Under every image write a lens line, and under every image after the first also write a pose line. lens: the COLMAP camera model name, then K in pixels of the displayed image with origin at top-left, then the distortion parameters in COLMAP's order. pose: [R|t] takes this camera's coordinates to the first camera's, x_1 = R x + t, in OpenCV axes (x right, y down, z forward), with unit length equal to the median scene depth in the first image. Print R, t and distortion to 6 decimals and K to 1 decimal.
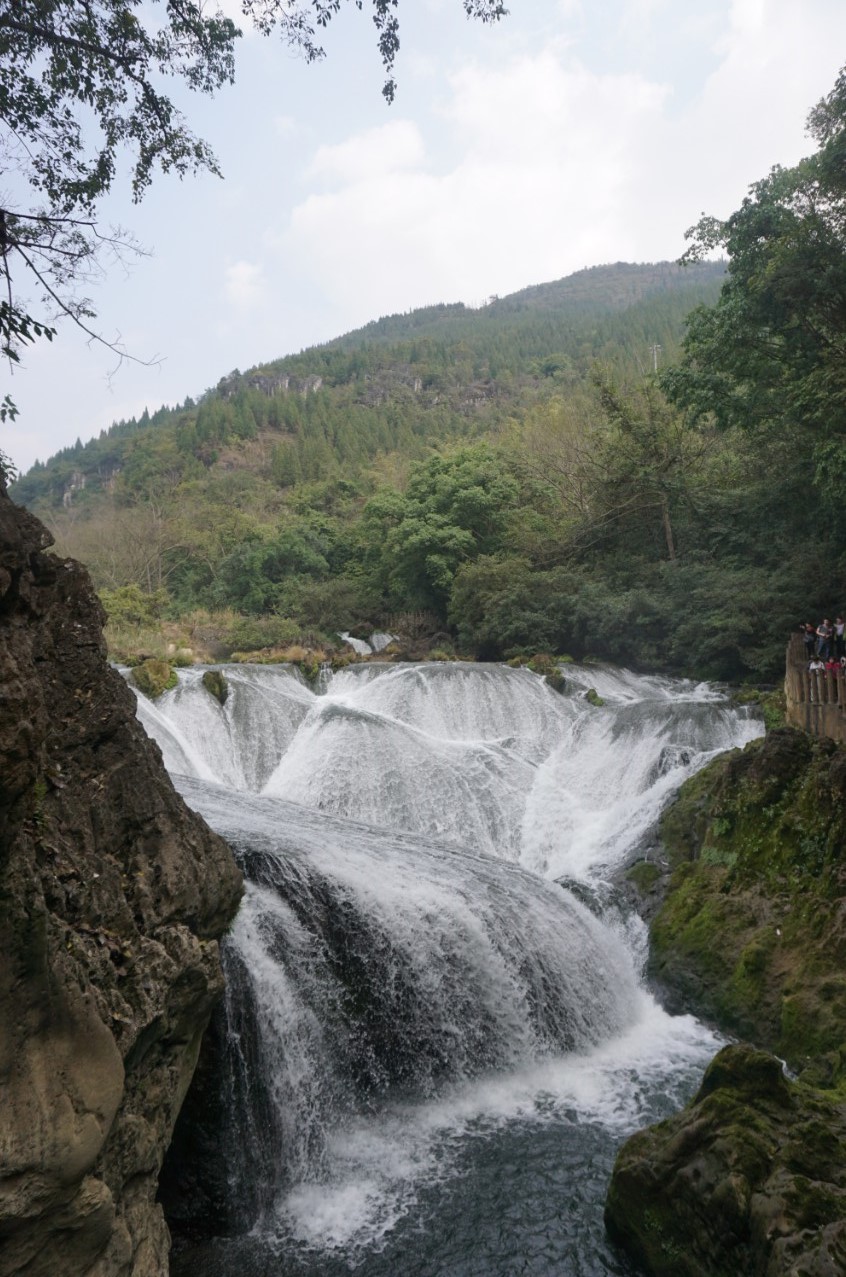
lens RADIAL K [[845.4, 0, 411.7], [0, 845.4, 636.1], [0, 0, 1]] dist [-0.057145, 0.042586]
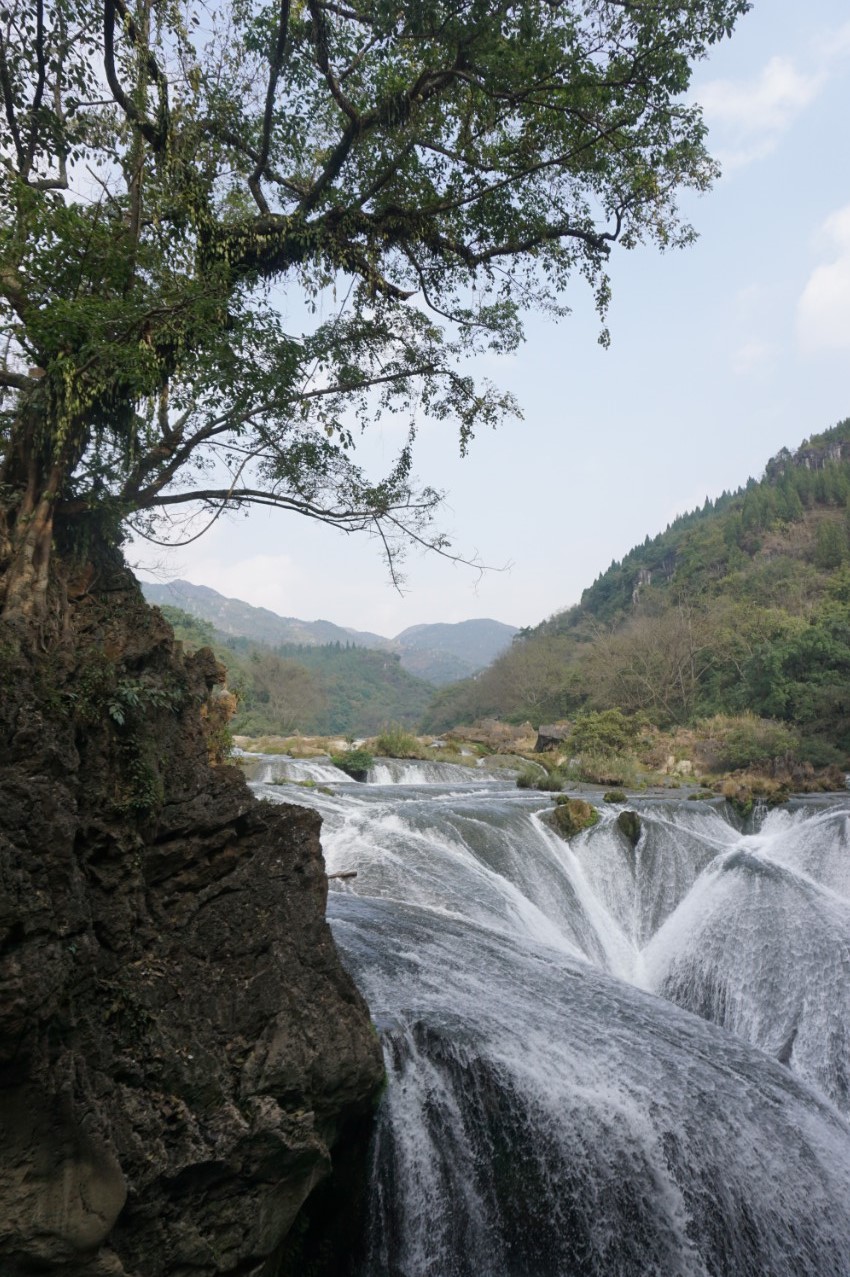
lens RADIAL K [[845.4, 0, 433.2], [0, 845.4, 639.7], [0, 0, 1]] dist [-0.057145, 0.042586]
pose [[0.787938, -0.081068, -0.610395, 0.231845], [0.028099, 0.994997, -0.095877, -0.077503], [0.615113, 0.058393, 0.786273, -0.002973]]
